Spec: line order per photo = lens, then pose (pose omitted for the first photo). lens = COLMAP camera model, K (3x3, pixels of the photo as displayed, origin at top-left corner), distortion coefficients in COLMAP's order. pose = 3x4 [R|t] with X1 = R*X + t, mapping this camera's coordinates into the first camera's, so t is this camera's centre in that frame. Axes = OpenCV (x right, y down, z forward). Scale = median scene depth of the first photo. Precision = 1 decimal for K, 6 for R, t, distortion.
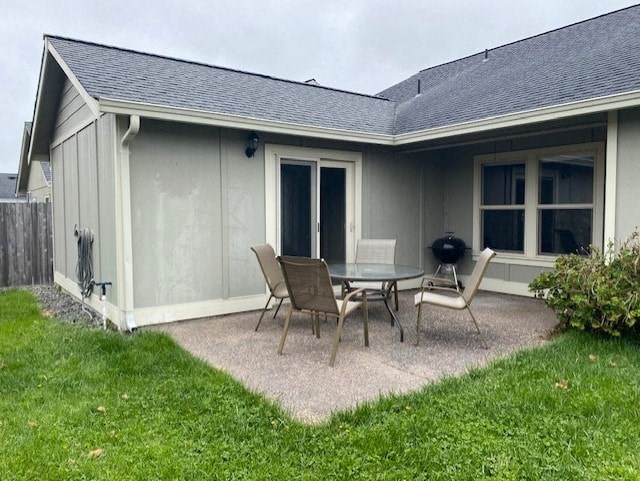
lens RADIAL K [[495.2, 0, 322.2], [0, 495.2, 240.1], [0, 0, 1]] dist [0.090638, -0.092551]
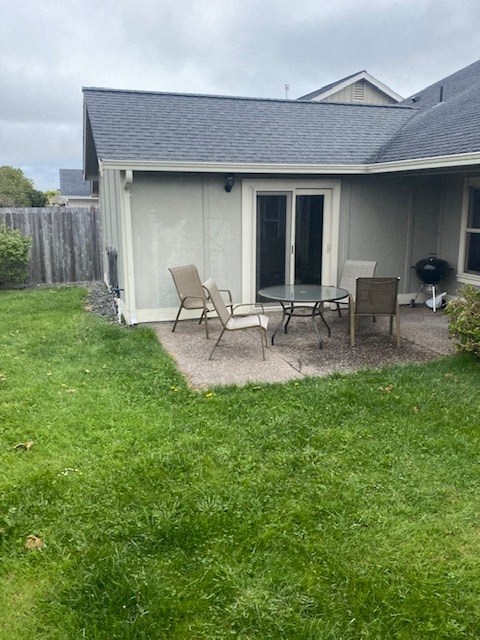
lens RADIAL K [[495.2, 0, 236.8], [0, 495.2, 316.5], [0, 0, 1]] dist [0.090638, -0.092551]
pose [[0.963423, 0.067217, -0.259419, 0.189156], [-0.027625, 0.987786, 0.153345, -0.047355], [0.266558, -0.140570, 0.953513, -0.177522]]
